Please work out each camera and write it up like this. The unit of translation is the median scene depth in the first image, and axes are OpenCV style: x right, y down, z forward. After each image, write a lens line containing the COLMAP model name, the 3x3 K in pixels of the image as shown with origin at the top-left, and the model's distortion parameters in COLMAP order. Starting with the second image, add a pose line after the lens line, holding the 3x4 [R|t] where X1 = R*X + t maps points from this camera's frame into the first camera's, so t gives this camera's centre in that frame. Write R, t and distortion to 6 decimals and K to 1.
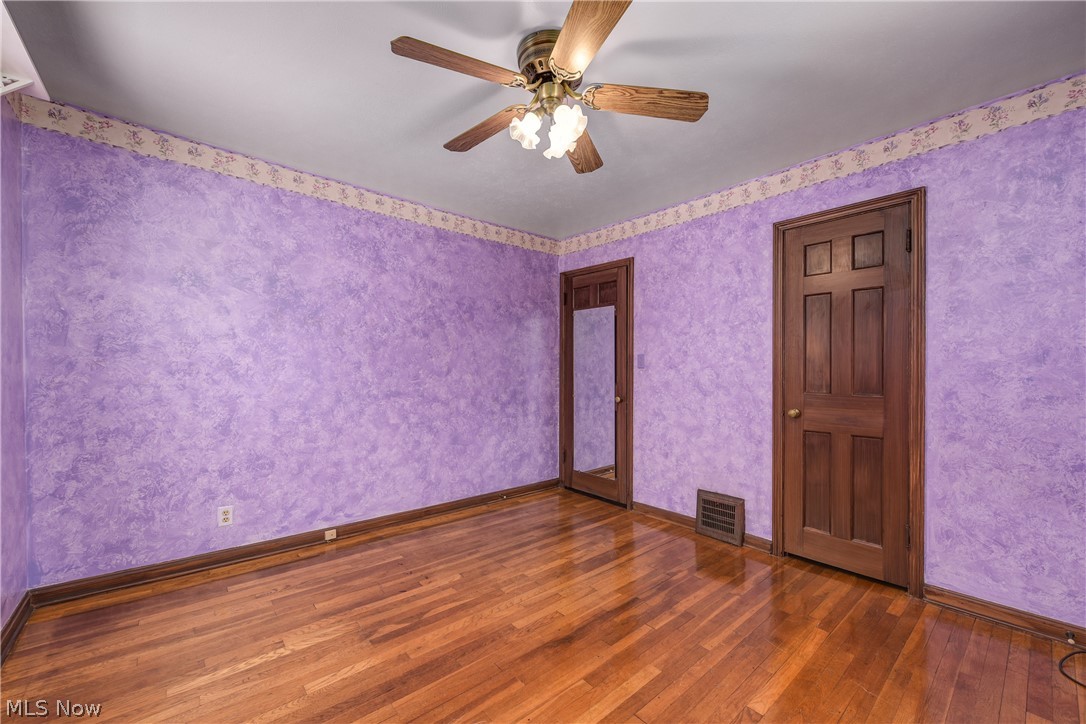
lens RADIAL K [[435.0, 0, 547.0], [0, 435.0, 367.1], [0, 0, 1]] dist [0.002074, 0.000604]
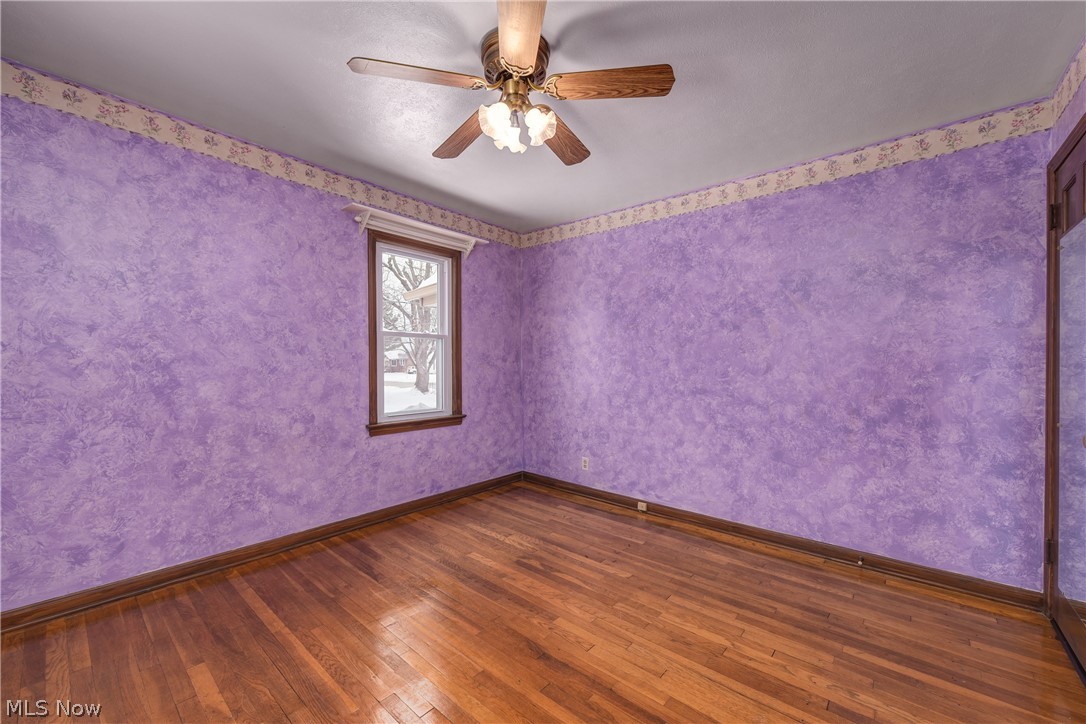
lens RADIAL K [[435.0, 0, 540.8], [0, 435.0, 367.1], [0, 0, 1]] dist [0.002074, 0.000604]
pose [[0.132867, 0.002181, -0.991132, 0.665061], [-0.001292, 0.999997, 0.002027, 0.007183], [0.991133, 0.001011, 0.132869, 0.602544]]
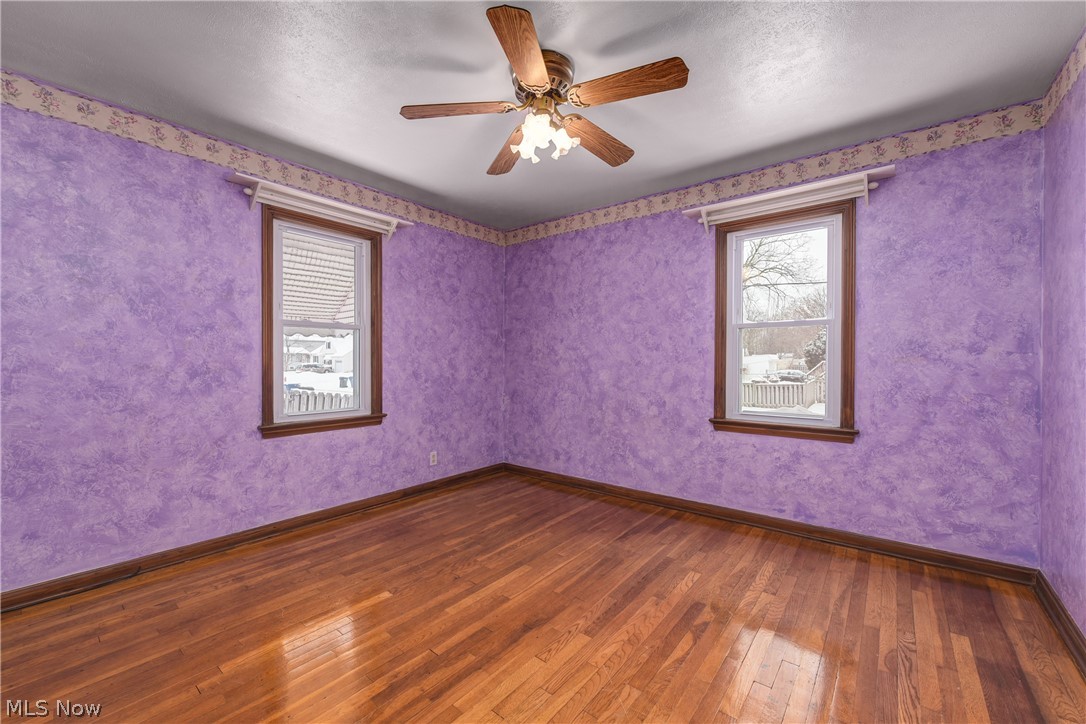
lens RADIAL K [[435.0, 0, 536.9], [0, 435.0, 364.8], [0, 0, 1]] dist [0.002074, 0.000604]
pose [[-0.986602, -0.007002, -0.162997, 0.131677], [-0.008094, 0.999949, 0.006032, 0.015953], [0.162946, 0.007270, -0.986608, 1.365229]]
